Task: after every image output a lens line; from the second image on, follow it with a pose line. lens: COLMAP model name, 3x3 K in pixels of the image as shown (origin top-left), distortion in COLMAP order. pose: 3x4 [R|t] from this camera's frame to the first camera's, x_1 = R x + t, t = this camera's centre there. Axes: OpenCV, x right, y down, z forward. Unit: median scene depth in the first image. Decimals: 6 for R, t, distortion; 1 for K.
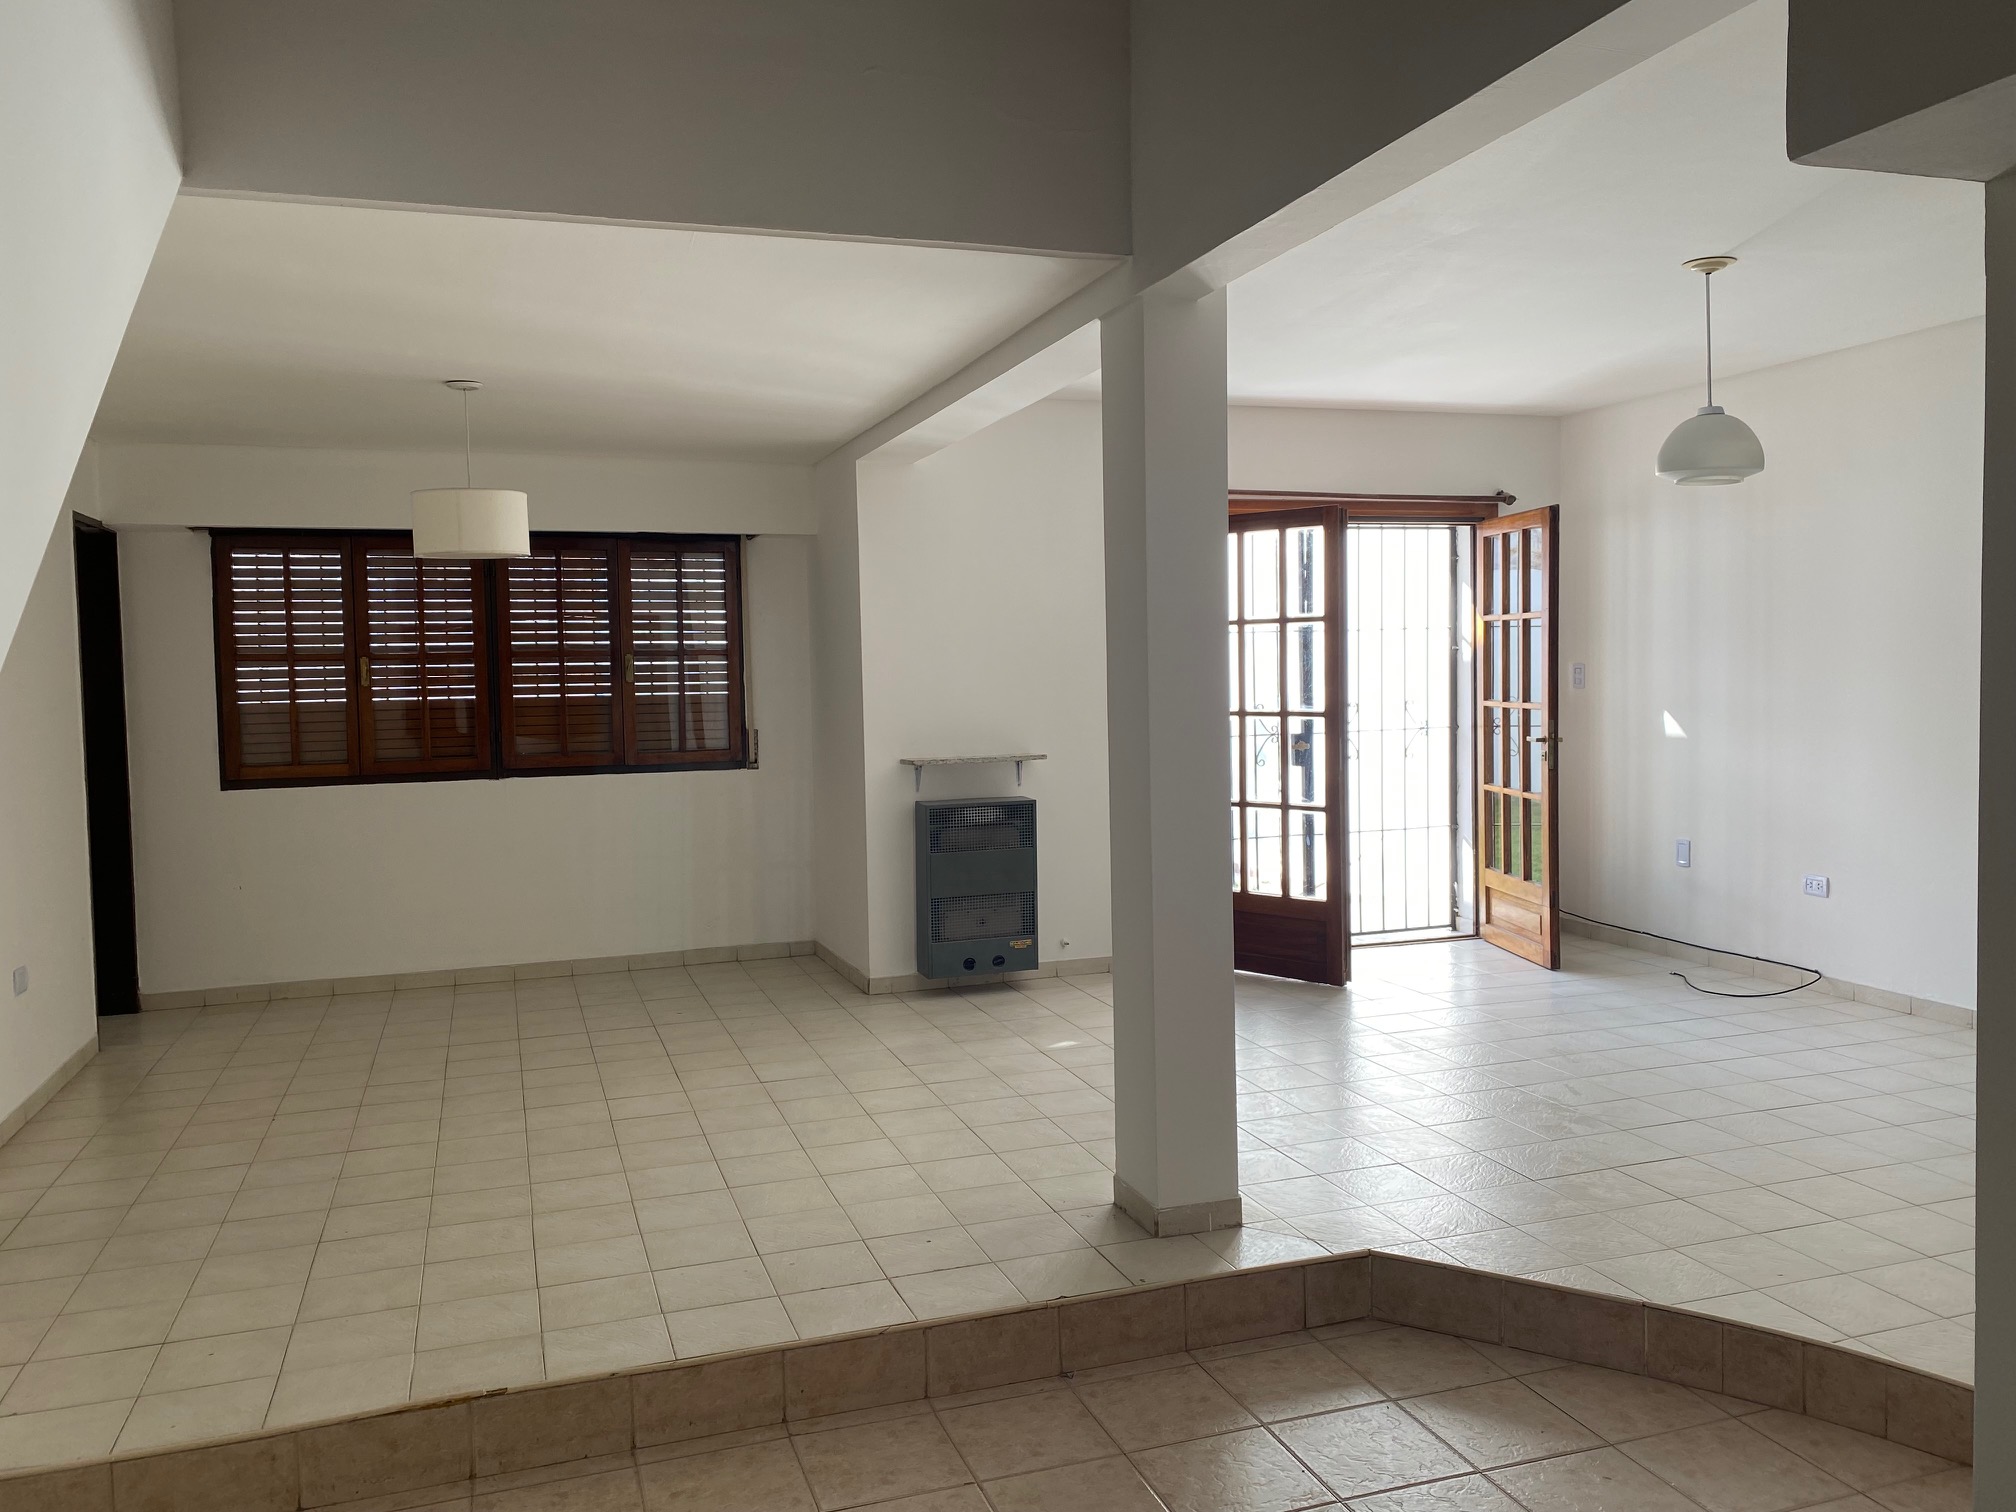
lens RADIAL K [[1557.7, 0, 1008.0], [0, 1557.7, 756.0], [0, 0, 1]] dist [0.065400, -0.059331]
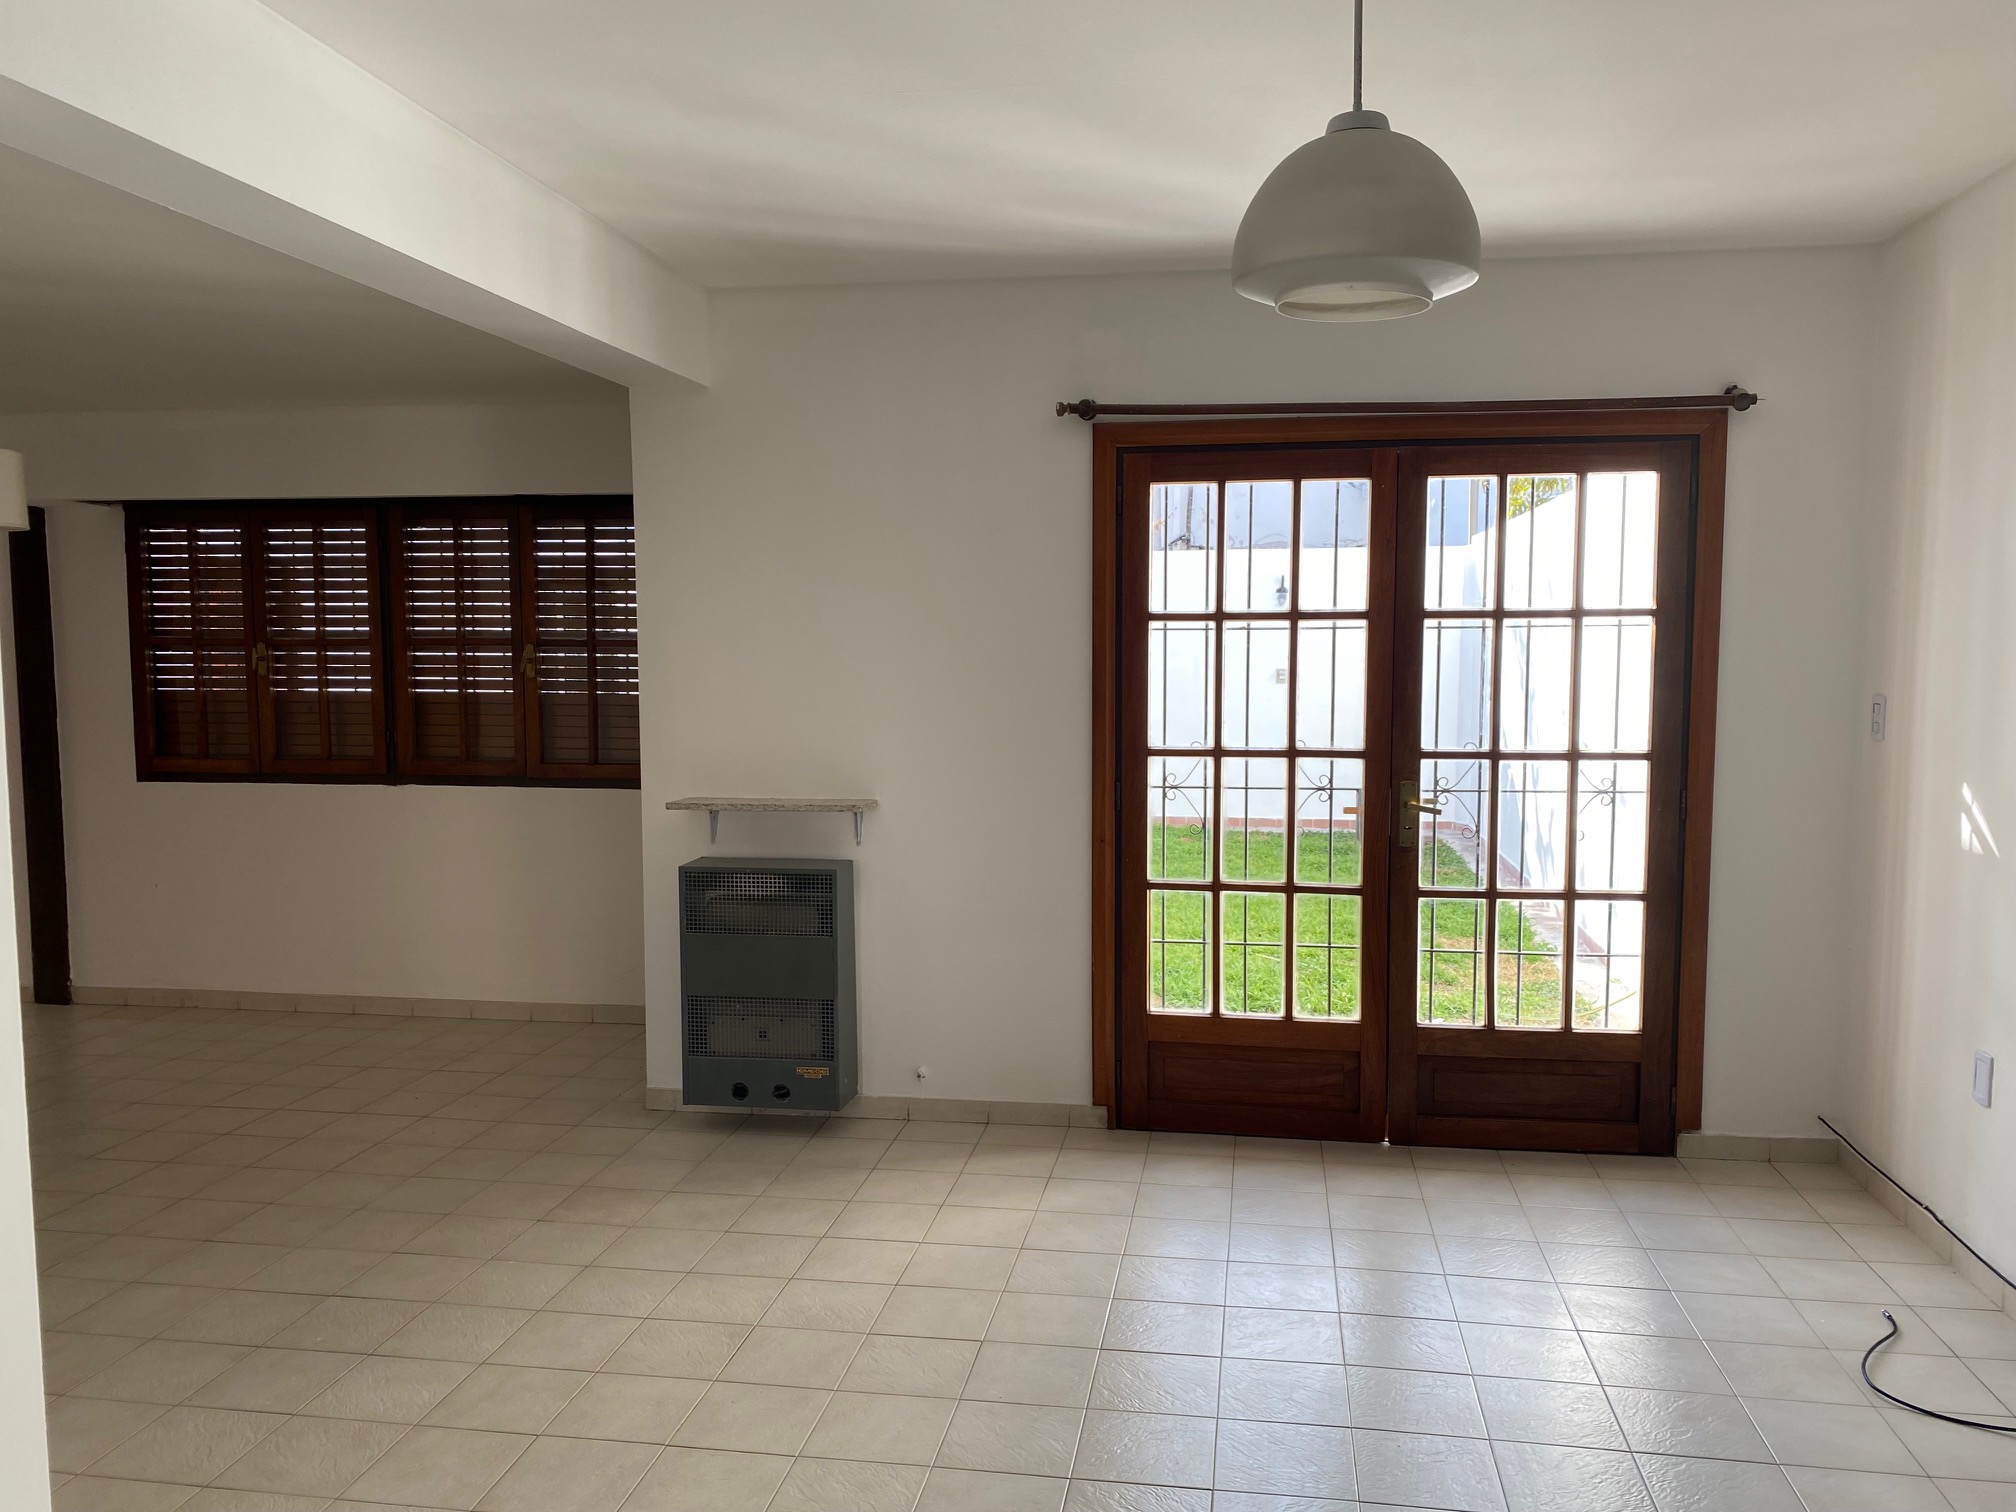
lens RADIAL K [[1533.1, 0, 1008.0], [0, 1533.1, 756.0], [0, 0, 1]] dist [0.045269, -0.056574]
pose [[0.884491, 0.054831, -0.463325, 0.386907], [-0.045477, 0.998474, 0.031345, -0.045499], [0.464336, -0.006653, 0.885634, 0.420236]]
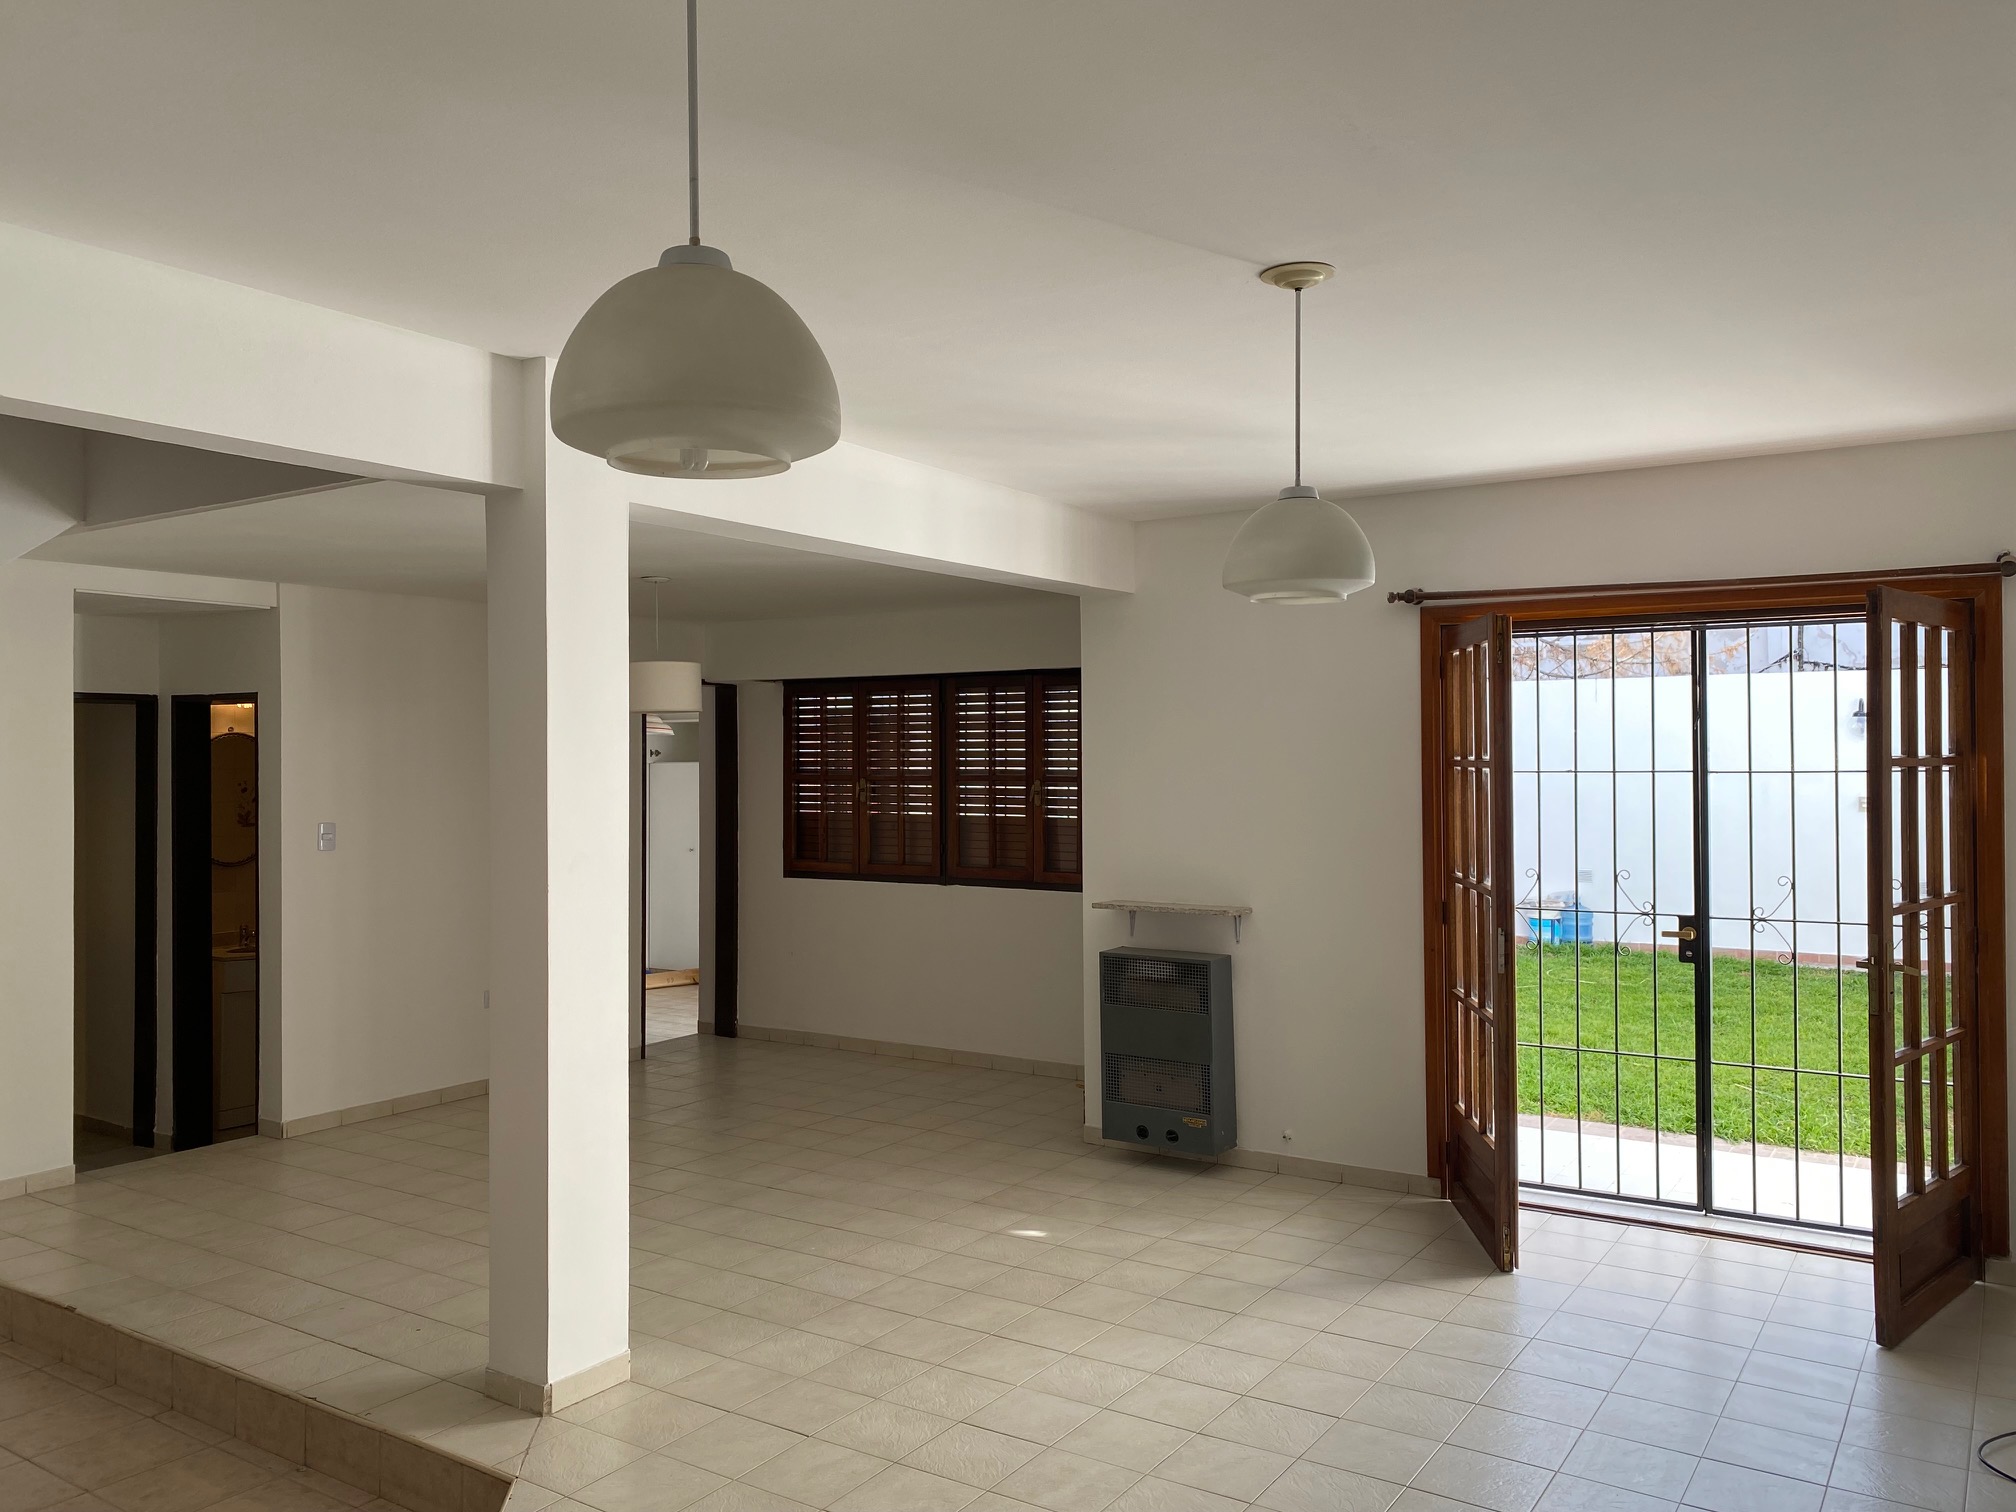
lens RADIAL K [[1507.7, 0, 993.7], [0, 1507.7, 716.8], [0, 0, 1]] dist [0.054637, -0.162349]
pose [[0.608131, -0.004646, -0.793823, 0.605754], [-0.058828, 0.996970, -0.050901, -0.057105], [0.791654, 0.077654, 0.606015, 0.361573]]
